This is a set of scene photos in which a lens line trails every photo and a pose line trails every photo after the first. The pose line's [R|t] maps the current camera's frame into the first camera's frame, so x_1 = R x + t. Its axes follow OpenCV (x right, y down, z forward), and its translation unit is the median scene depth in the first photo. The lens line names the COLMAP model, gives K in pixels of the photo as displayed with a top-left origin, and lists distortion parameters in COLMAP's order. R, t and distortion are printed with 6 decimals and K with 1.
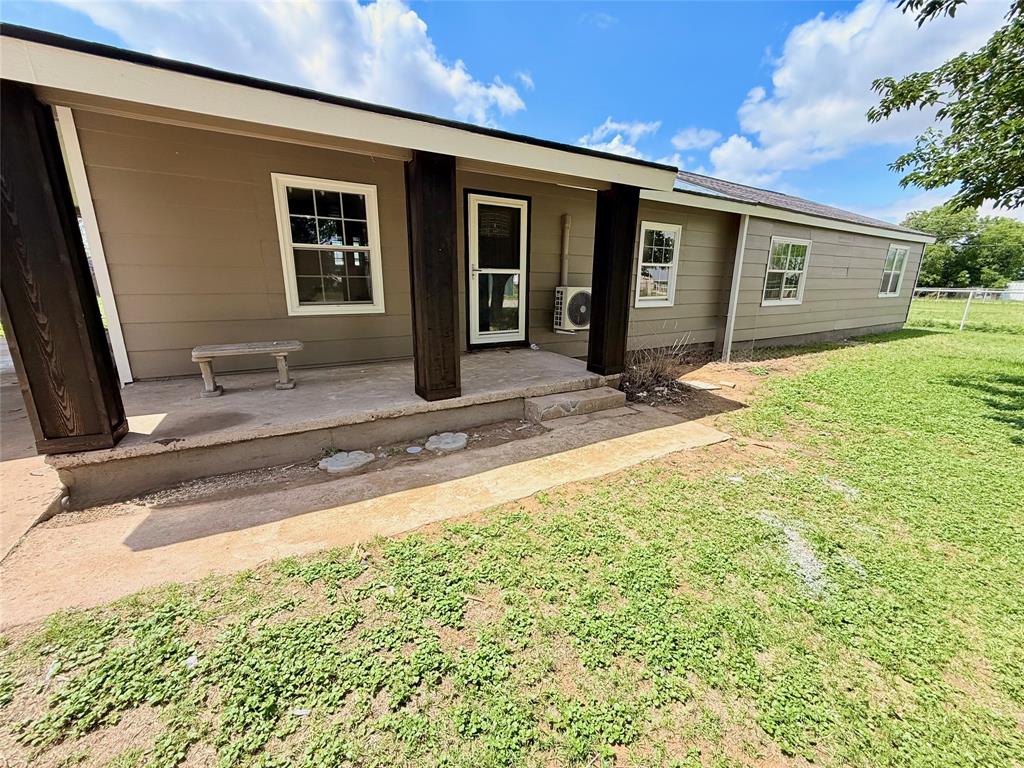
lens RADIAL K [[405.7, 0, 512.0], [0, 405.7, 384.0], [0, 0, 1]] dist [0.002032, 0.000127]
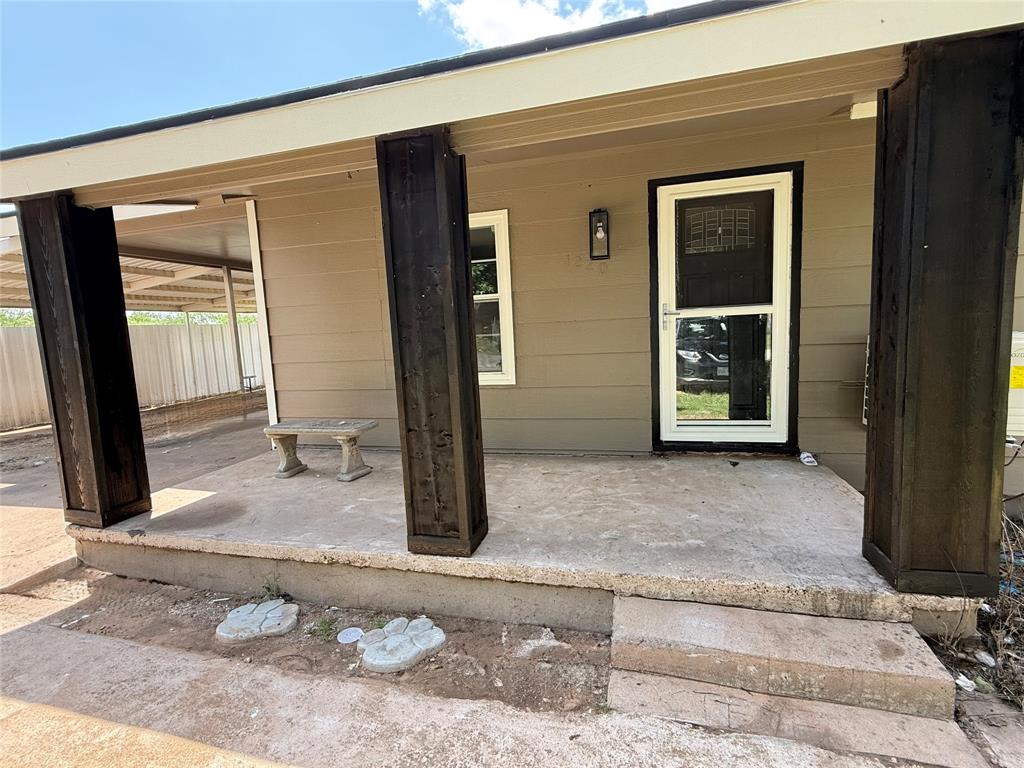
lens RADIAL K [[481.0, 0, 512.0], [0, 481.0, 384.0], [0, 0, 1]] dist [-0.000183, -0.000353]
pose [[0.693556, 0.040220, -0.719279, 0.360489], [-0.126254, 0.989774, -0.066392, -0.160584], [0.709253, 0.136858, 0.691541, 0.569416]]
